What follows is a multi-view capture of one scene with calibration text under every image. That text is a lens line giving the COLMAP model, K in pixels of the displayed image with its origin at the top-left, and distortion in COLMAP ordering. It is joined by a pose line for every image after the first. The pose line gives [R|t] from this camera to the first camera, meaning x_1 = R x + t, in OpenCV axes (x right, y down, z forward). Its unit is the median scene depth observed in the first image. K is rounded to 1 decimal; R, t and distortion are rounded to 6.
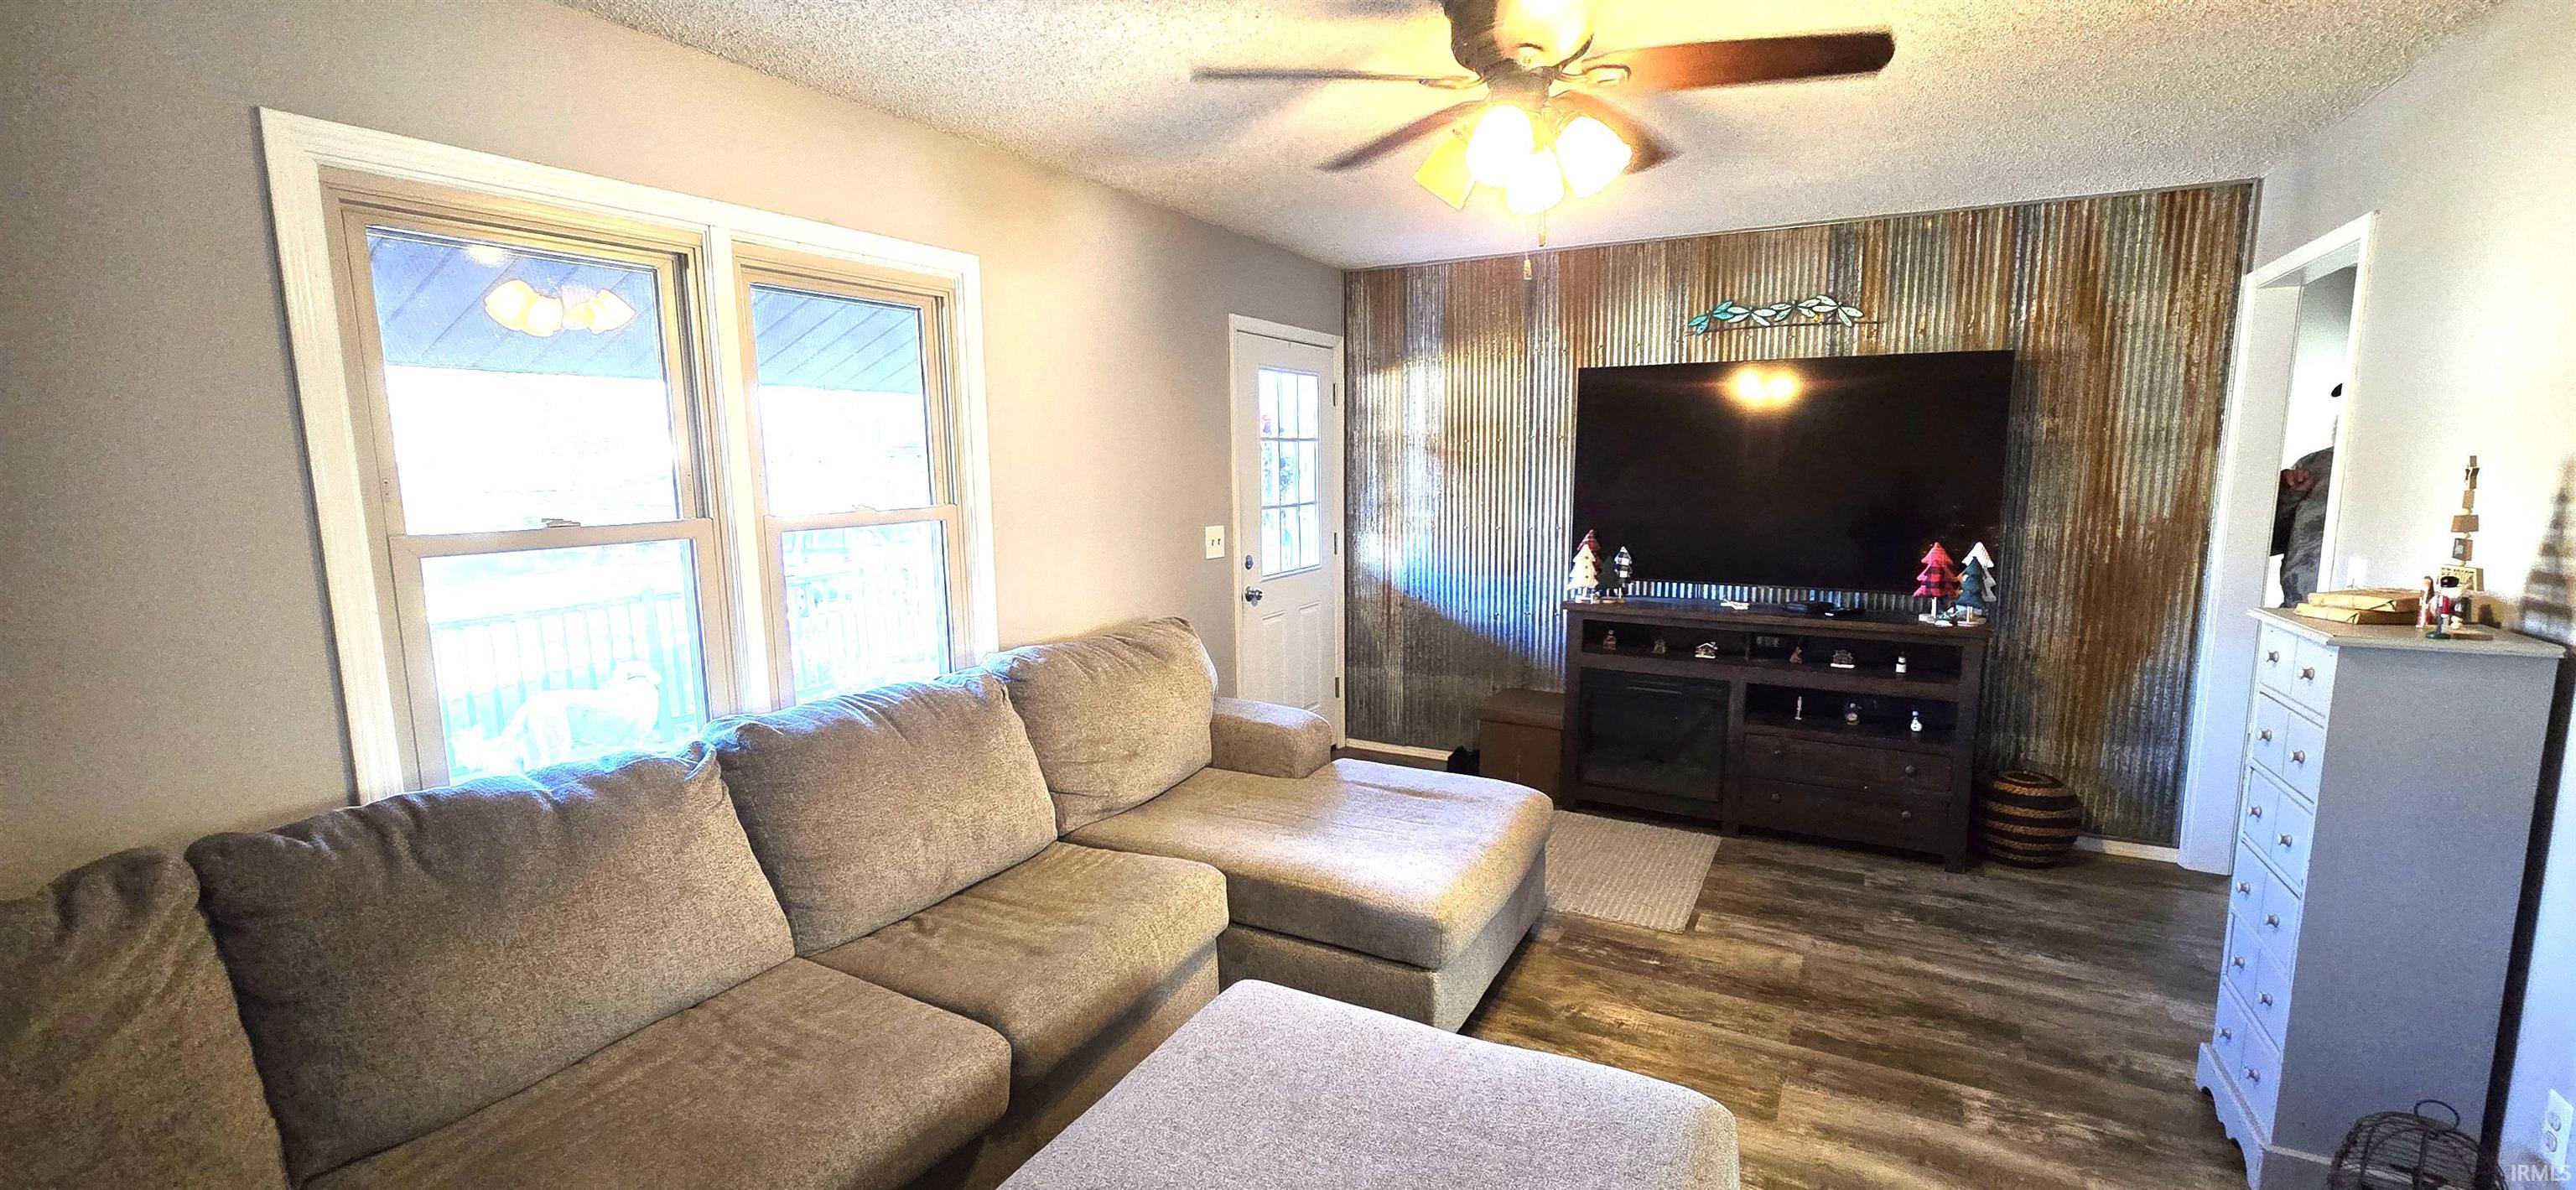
lens RADIAL K [[1054.0, 0, 1301.2], [0, 1054.0, 605.7], [0, 0, 1]] dist [0.000482, -0.000062]
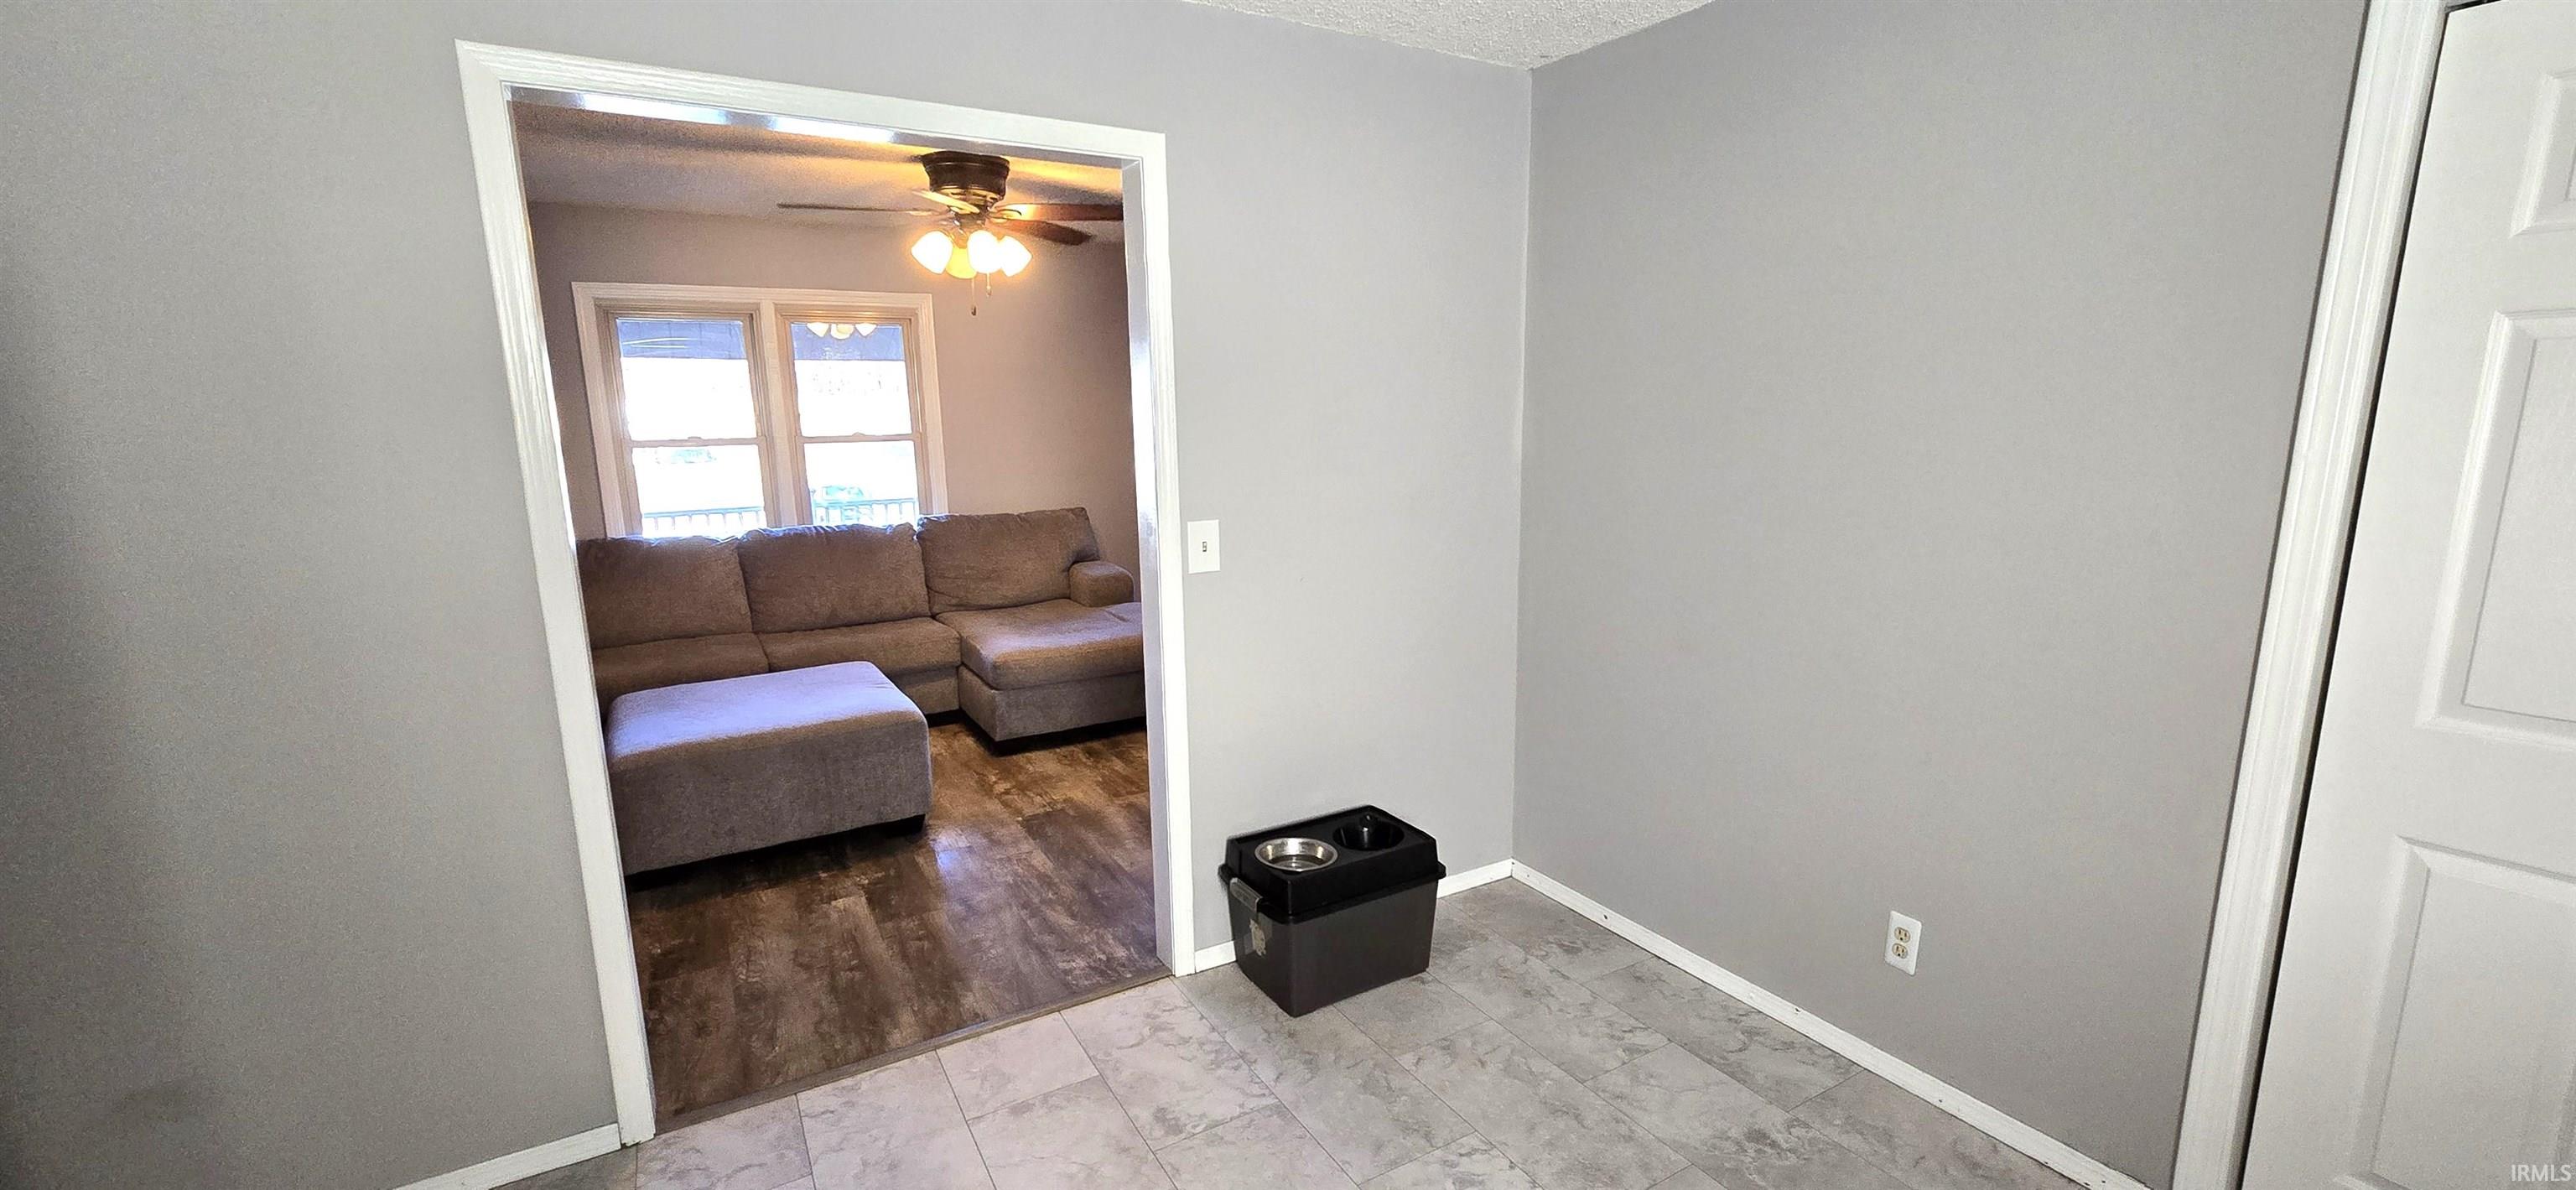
lens RADIAL K [[1054.0, 0, 1301.2], [0, 1054.0, 605.7], [0, 0, 1]] dist [0.000482, -0.000062]
pose [[0.869920, 0.102321, -0.482461, 0.984614], [-0.074437, 0.994275, 0.076652, 0.012780], [0.487542, -0.030769, 0.872557, -0.228702]]
